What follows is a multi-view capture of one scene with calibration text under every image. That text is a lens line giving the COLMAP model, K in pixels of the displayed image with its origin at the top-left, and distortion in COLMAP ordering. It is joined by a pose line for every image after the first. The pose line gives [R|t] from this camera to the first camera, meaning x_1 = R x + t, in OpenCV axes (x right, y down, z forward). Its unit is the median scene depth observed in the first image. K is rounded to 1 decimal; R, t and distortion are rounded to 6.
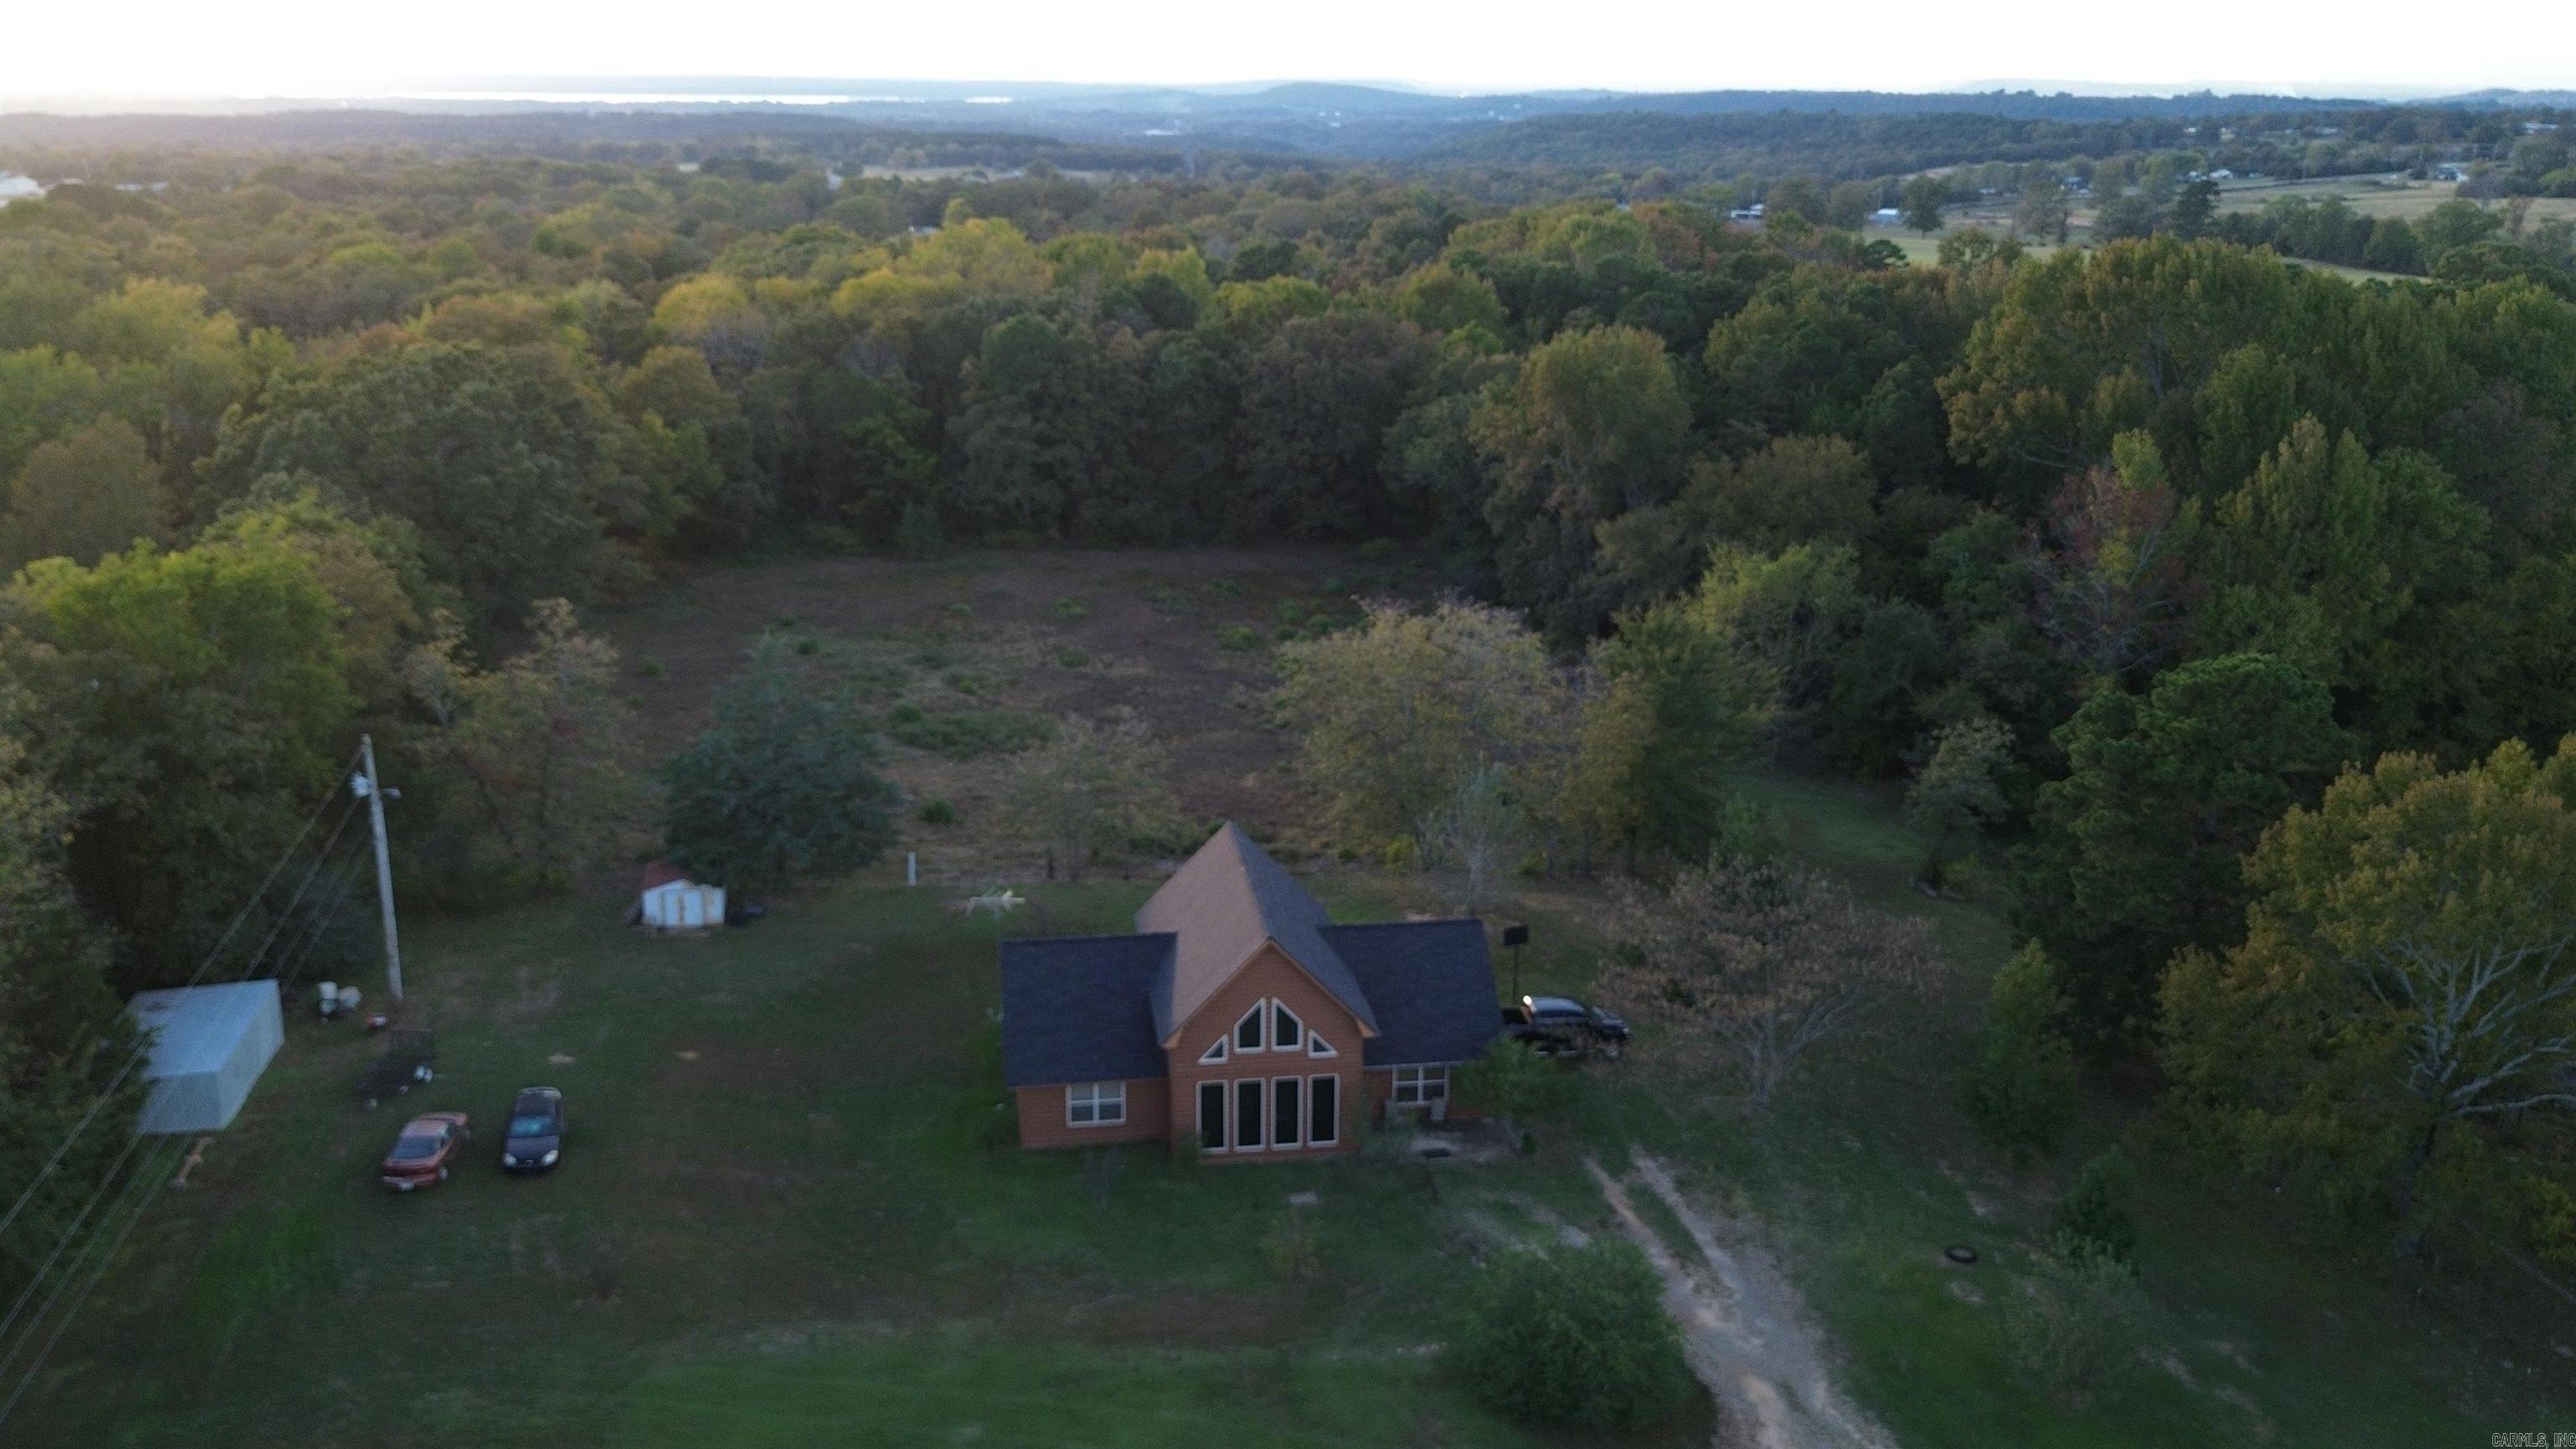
lens RADIAL K [[2191.3, 0, 1301.5], [0, 2191.3, 711.6], [0, 0, 1]] dist [0.099257, -0.185144]
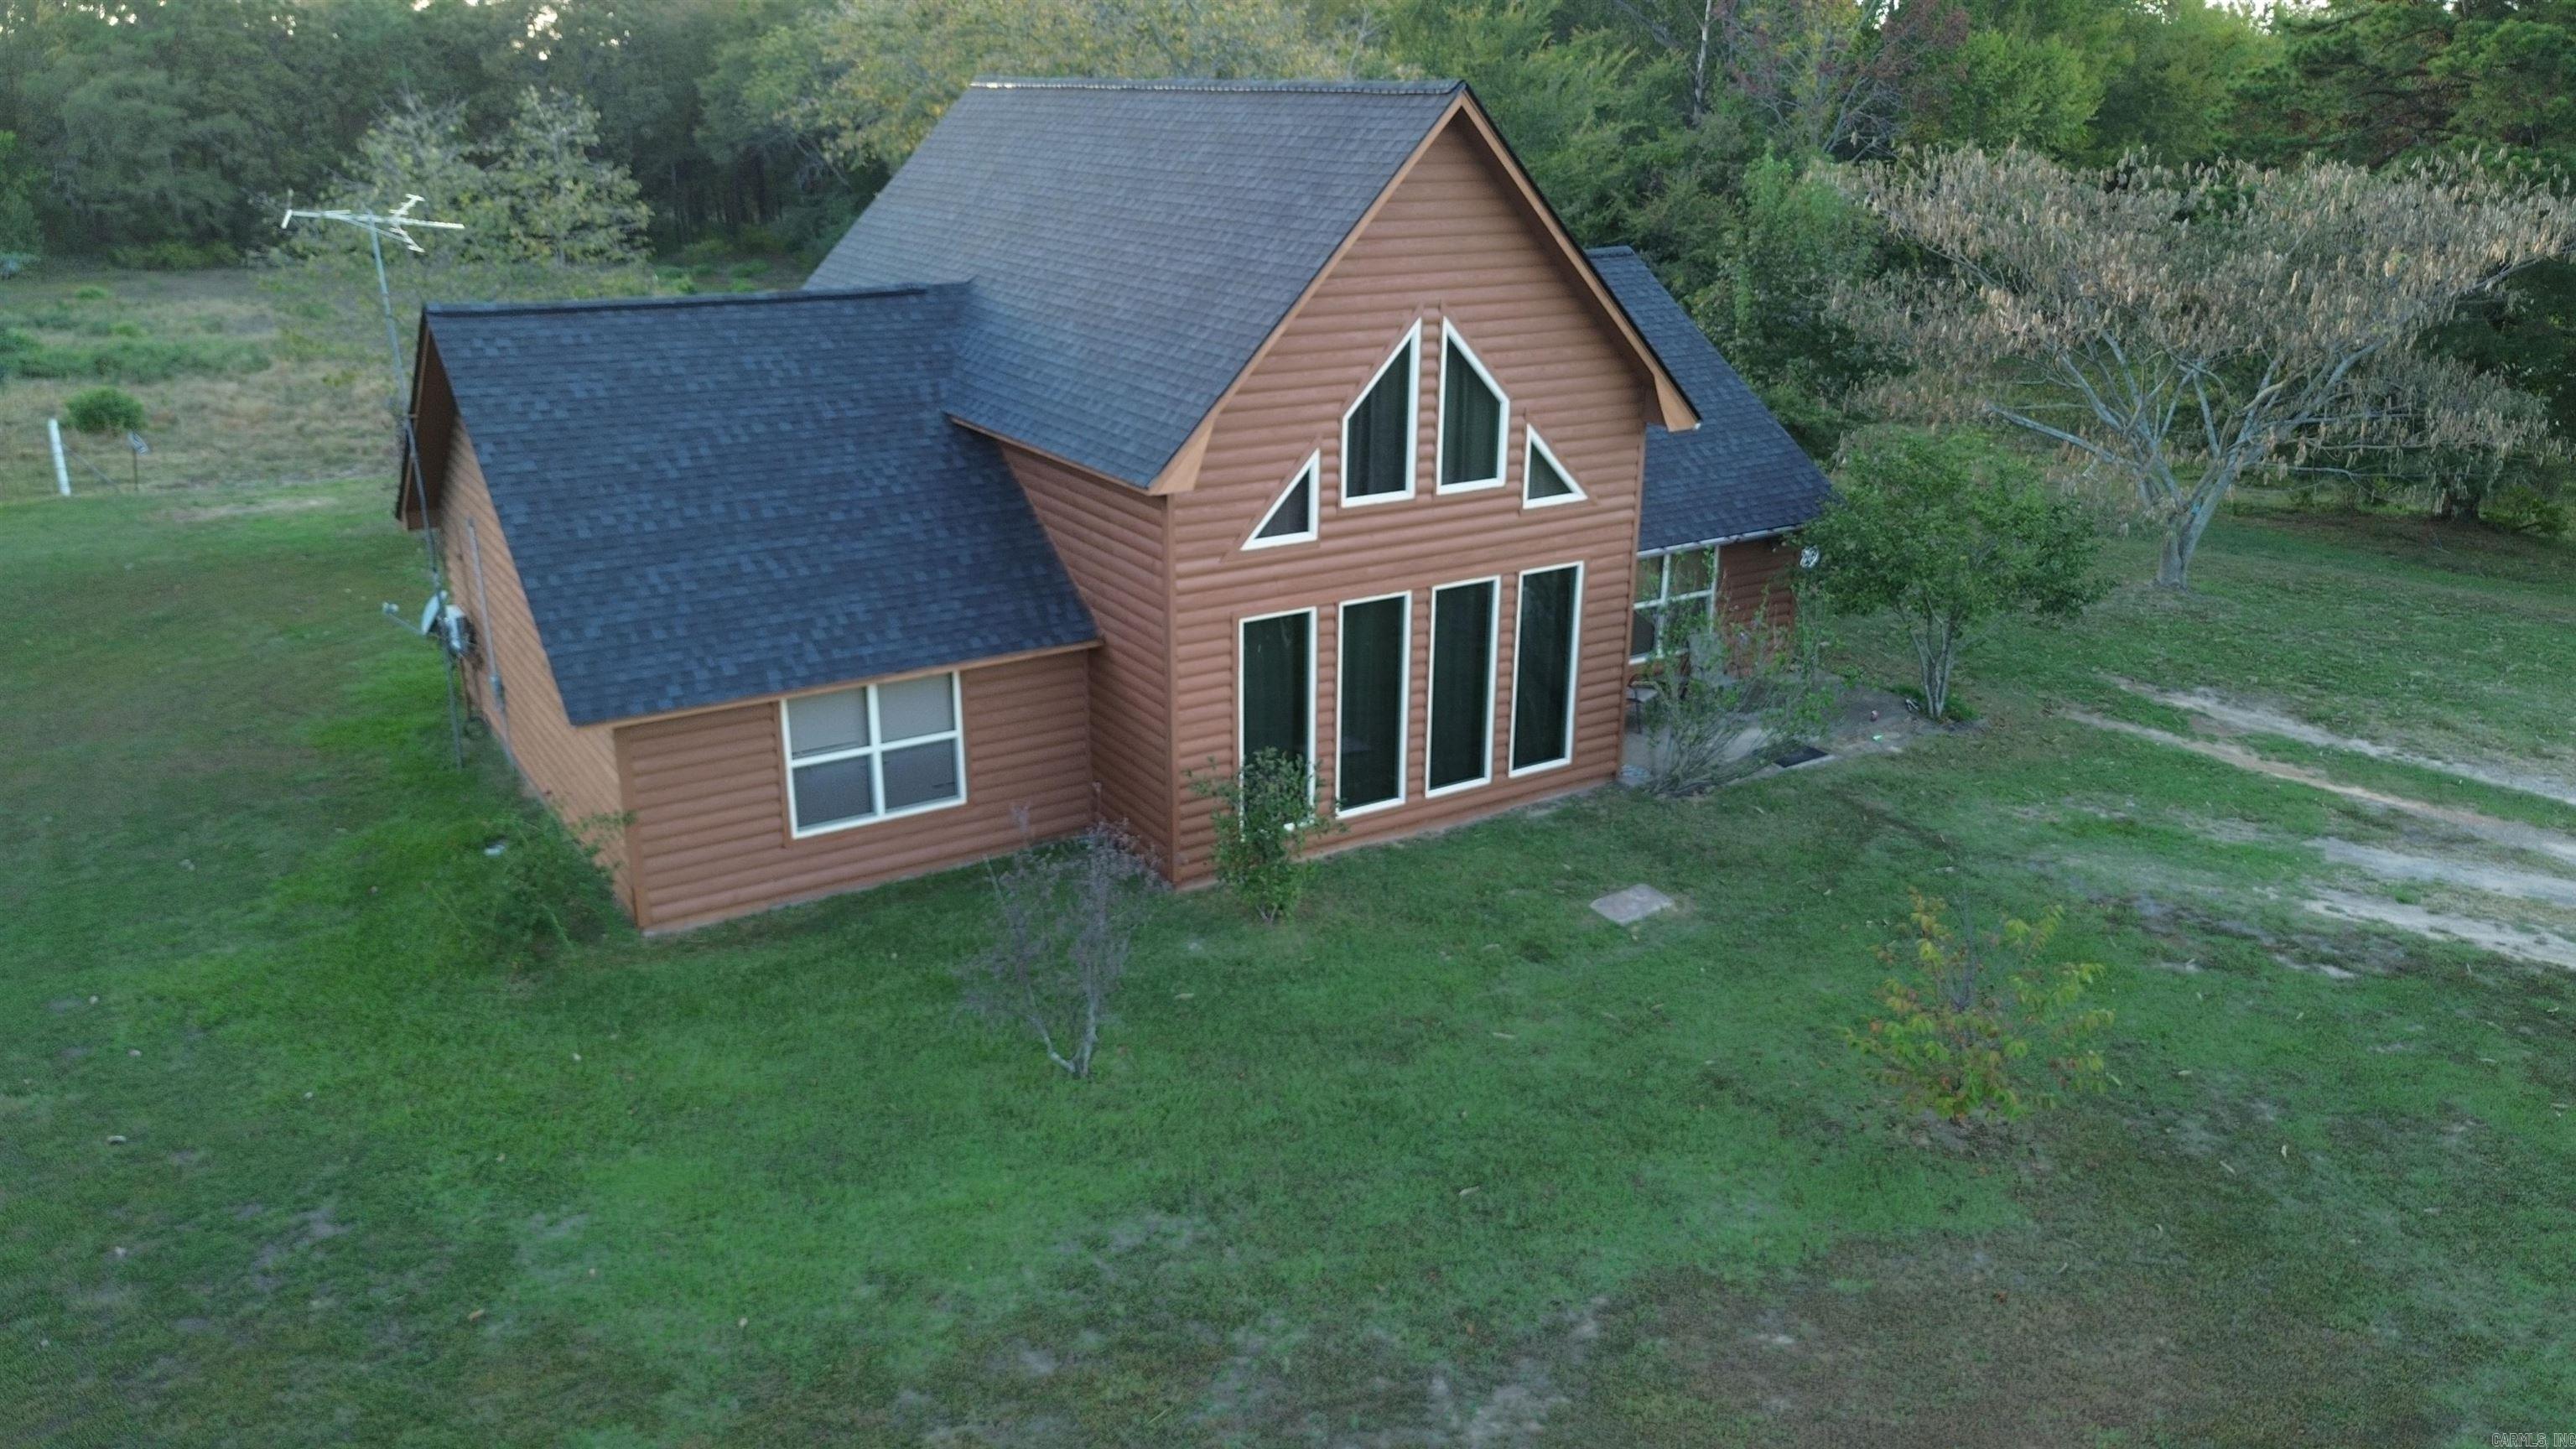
lens RADIAL K [[1833.1, 0, 1296.9], [0, 1833.1, 718.3], [0, 0, 1]] dist [0.060369, -0.063989]
pose [[0.907723, -0.136431, 0.396769, -0.130646], [0.115605, 0.990378, 0.076066, 0.148085], [-0.403329, -0.023178, 0.914762, 0.683097]]
